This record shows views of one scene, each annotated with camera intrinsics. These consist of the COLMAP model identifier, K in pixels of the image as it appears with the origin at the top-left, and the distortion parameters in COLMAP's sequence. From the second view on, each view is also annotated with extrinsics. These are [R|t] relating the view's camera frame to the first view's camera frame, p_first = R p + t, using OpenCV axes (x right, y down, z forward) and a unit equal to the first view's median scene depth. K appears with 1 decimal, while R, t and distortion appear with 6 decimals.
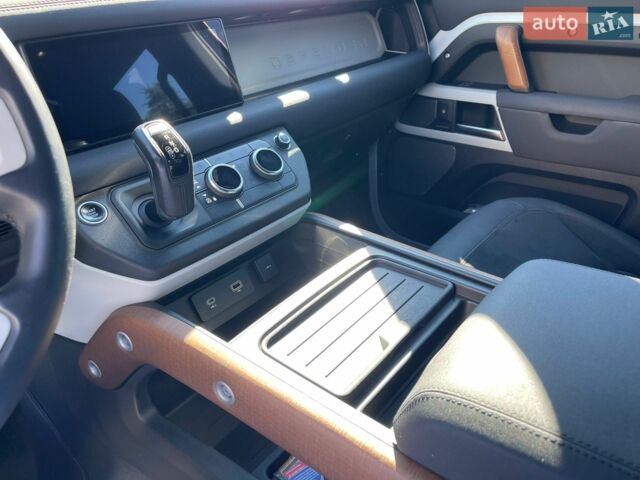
lens RADIAL K [[488.8, 0, 320.0], [0, 488.8, 240.0], [0, 0, 1]] dist [0.005103, -0.006367]
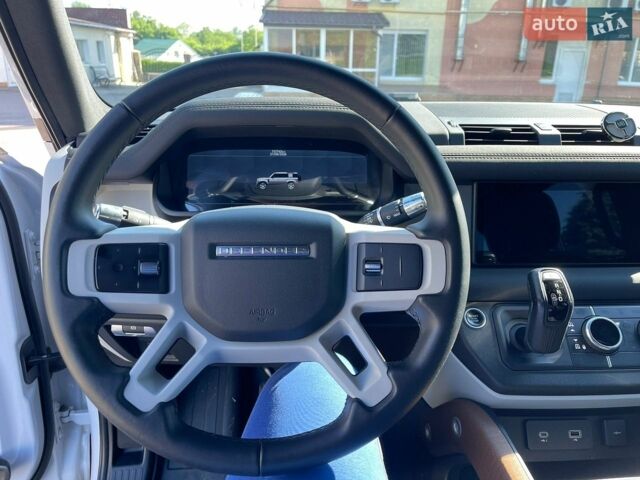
lens RADIAL K [[488.8, 0, 320.0], [0, 488.8, 240.0], [0, 0, 1]] dist [0.005103, -0.006367]
pose [[0.664289, 0.283701, -0.691544, 0.071382], [-0.378647, 0.925404, 0.015916, -0.103894], [0.644474, 0.251278, 0.722159, -0.185690]]
